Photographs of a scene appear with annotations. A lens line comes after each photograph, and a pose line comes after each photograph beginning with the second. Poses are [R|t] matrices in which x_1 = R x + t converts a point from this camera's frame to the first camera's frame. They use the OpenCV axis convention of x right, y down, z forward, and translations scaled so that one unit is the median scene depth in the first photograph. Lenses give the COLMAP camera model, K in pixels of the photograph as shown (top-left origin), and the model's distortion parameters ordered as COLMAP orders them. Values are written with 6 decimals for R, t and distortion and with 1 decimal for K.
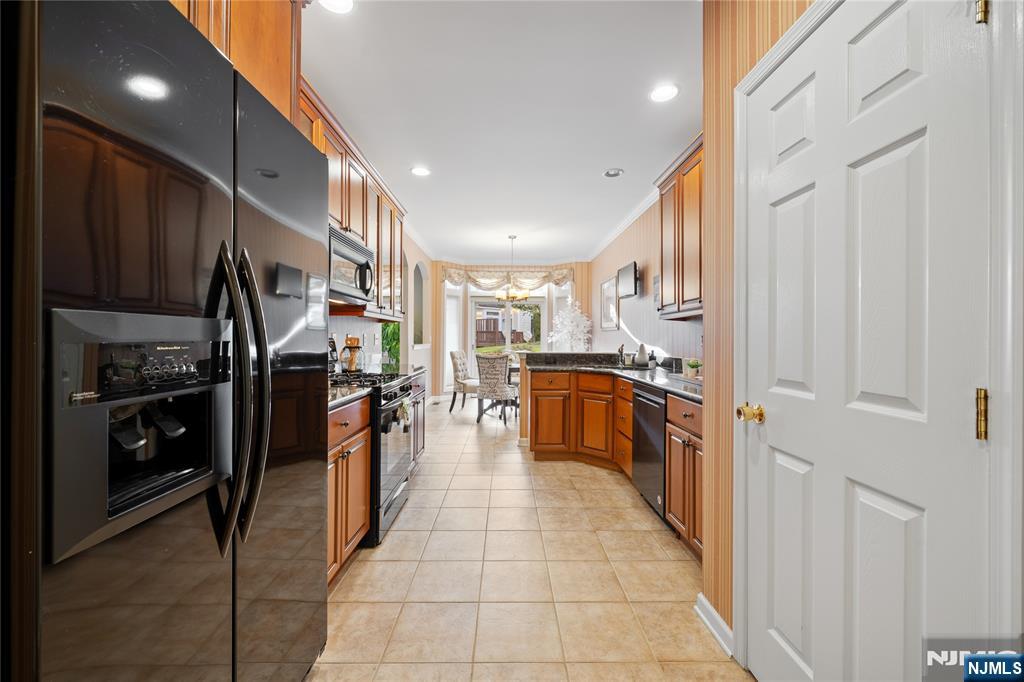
lens RADIAL K [[401.6, 0, 510.4], [0, 401.6, 337.6], [0, 0, 1]] dist [-0.002606, 0.000382]
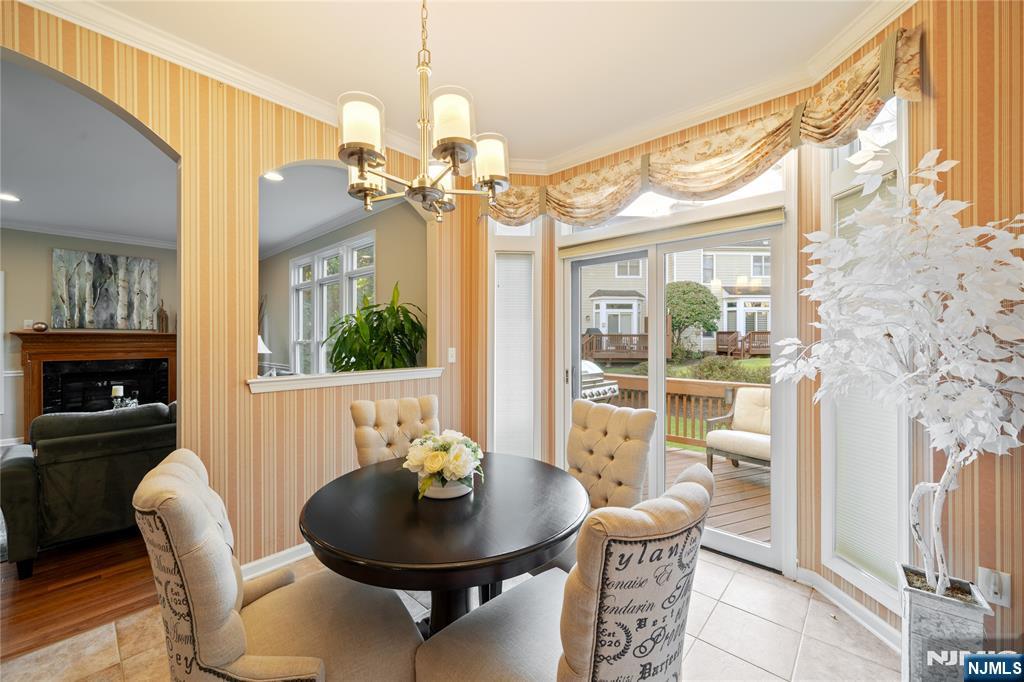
lens RADIAL K [[401.6, 0, 509.8], [0, 401.6, 338.1], [0, 0, 1]] dist [-0.002606, 0.000382]
pose [[0.734505, -0.007219, -0.678564, 0.187790], [0.005444, 0.999974, -0.004746, -0.017188], [0.678581, -0.000209, 0.734526, 0.947830]]
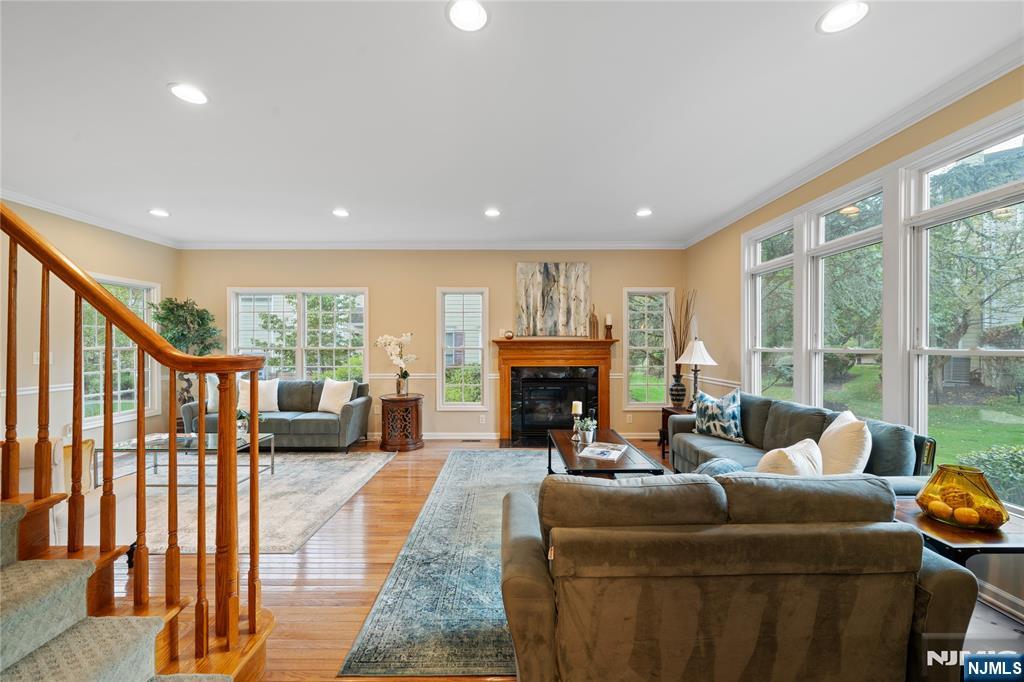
lens RADIAL K [[401.6, 0, 509.0], [0, 401.6, 347.2], [0, 0, 1]] dist [-0.002606, 0.000382]
pose [[-0.007002, -0.001678, -0.999974, -0.195080], [0.003630, 0.999992, -0.001703, -0.020915], [0.999969, -0.003642, -0.006996, 0.900610]]
